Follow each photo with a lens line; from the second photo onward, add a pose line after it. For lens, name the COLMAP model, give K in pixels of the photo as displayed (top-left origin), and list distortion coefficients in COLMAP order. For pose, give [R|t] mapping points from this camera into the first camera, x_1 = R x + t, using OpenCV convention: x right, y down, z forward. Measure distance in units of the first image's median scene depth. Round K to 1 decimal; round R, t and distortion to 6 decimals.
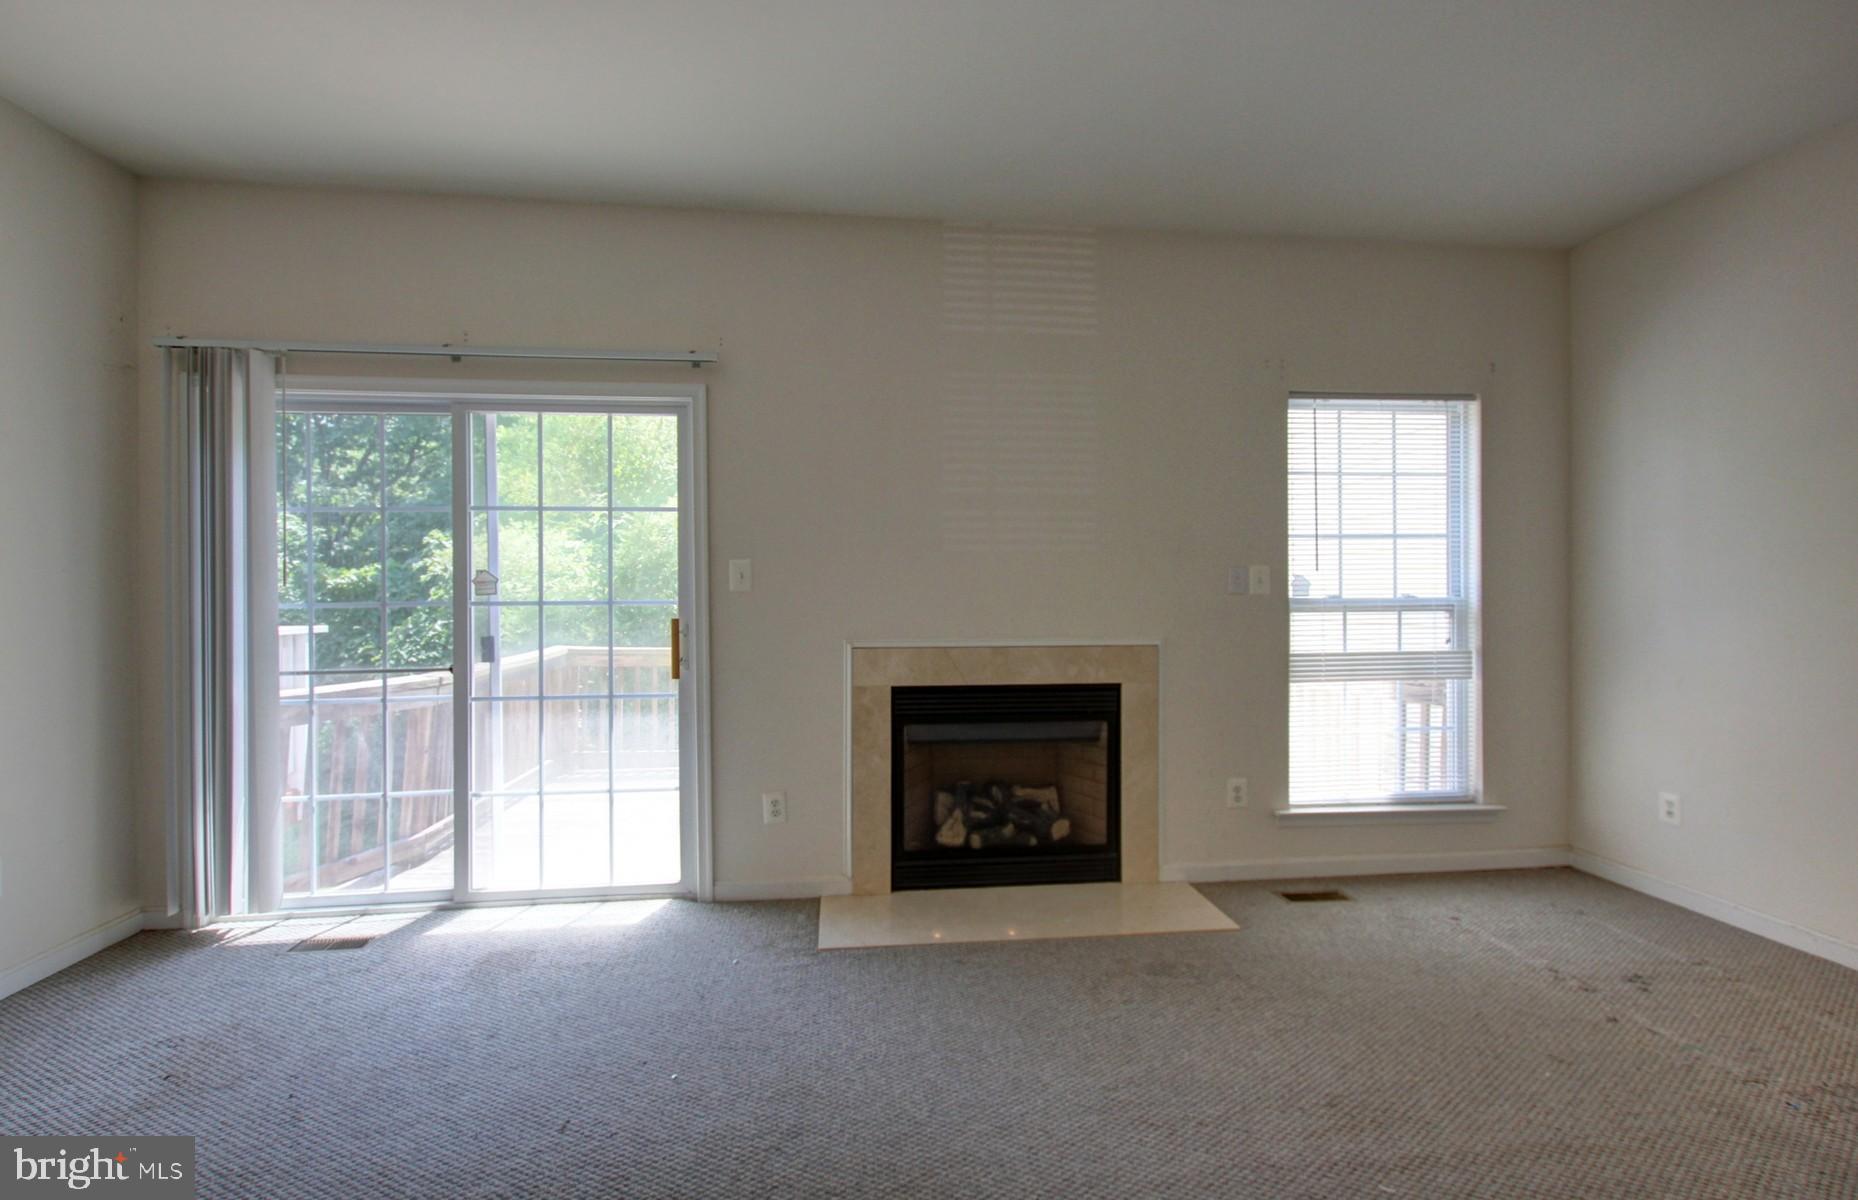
lens RADIAL K [[851.8, 0, 929.0], [0, 851.8, 600.0], [0, 0, 1]] dist [0.001005, -0.000178]
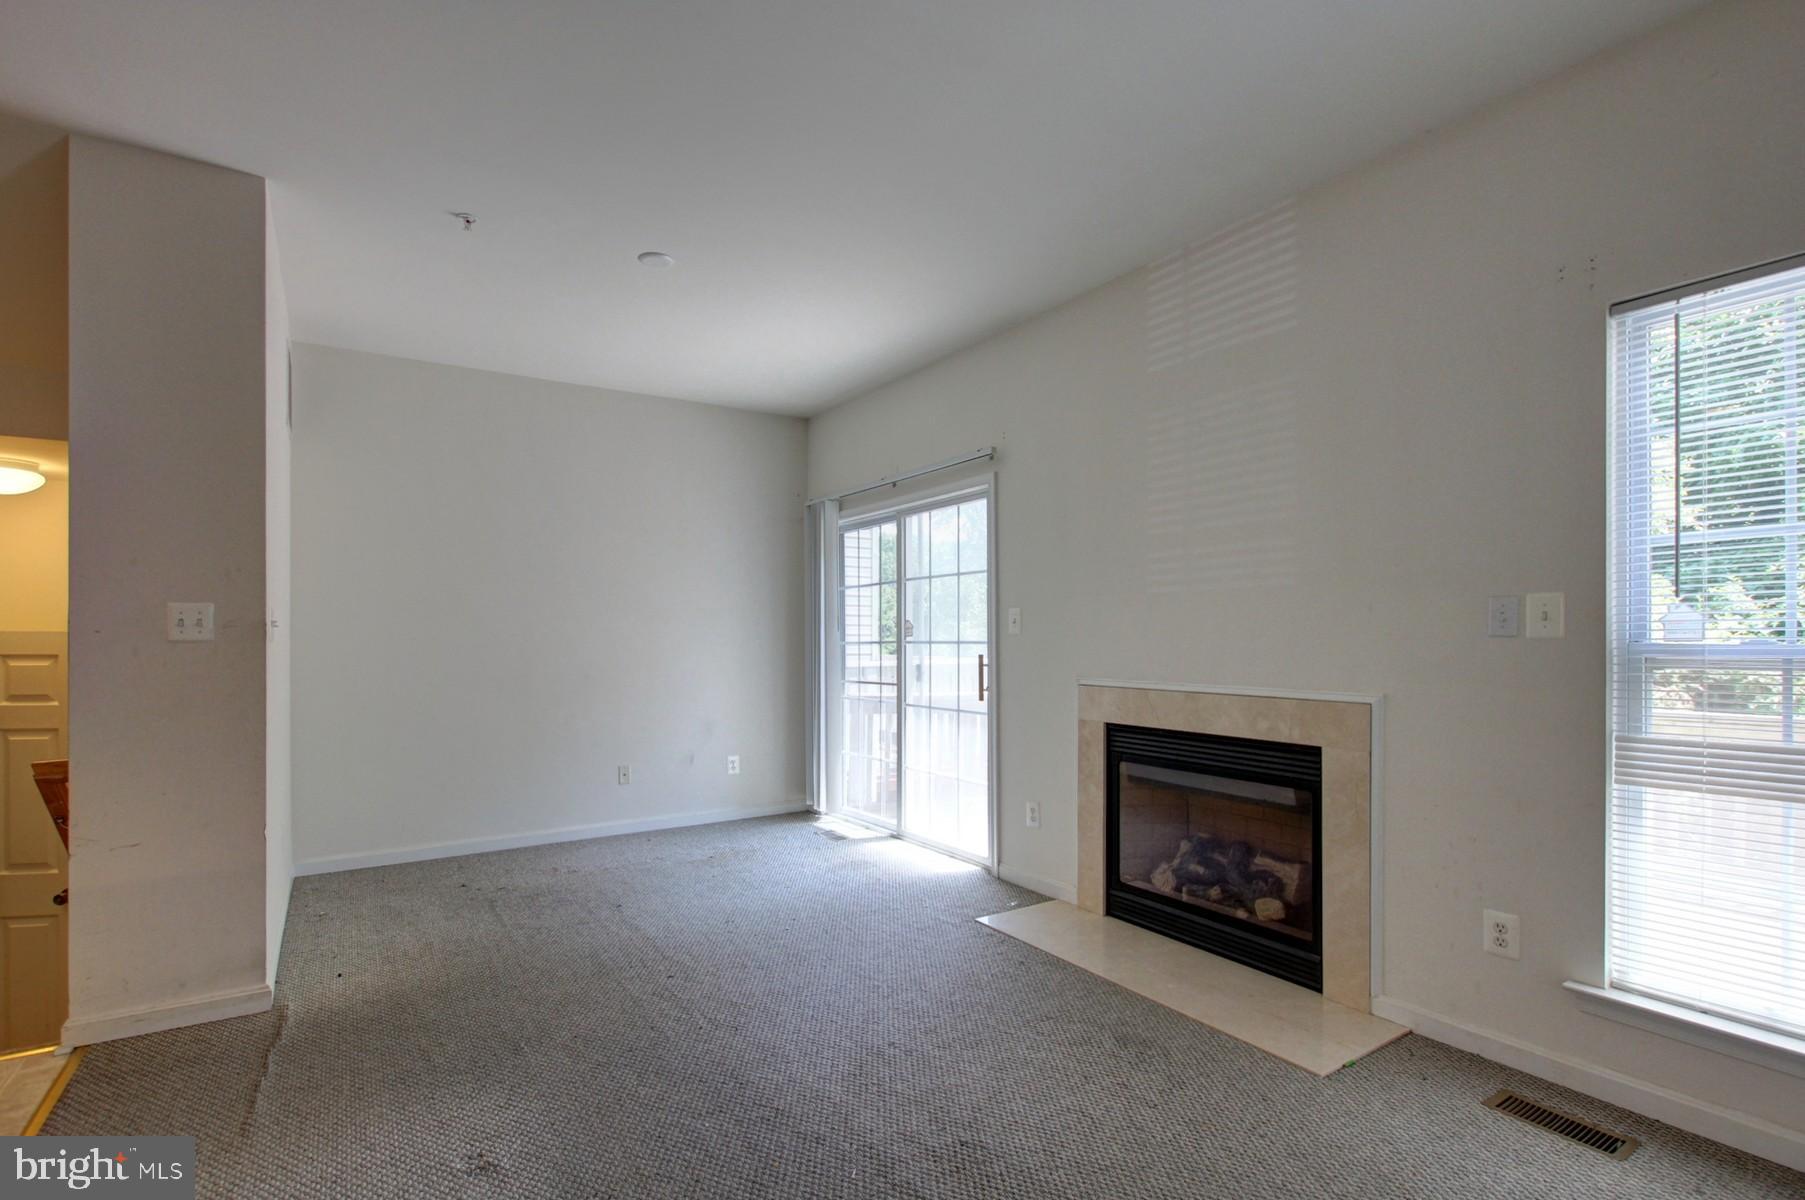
lens RADIAL K [[855.7, 0, 893.0], [0, 855.7, 648.2], [0, 0, 1]] dist [0.000413, -0.000140]
pose [[0.439385, 0.012354, -0.898214, 0.801249], [-0.014905, 0.999868, 0.006461, 0.005524], [0.898175, 0.010549, 0.439511, 0.290303]]
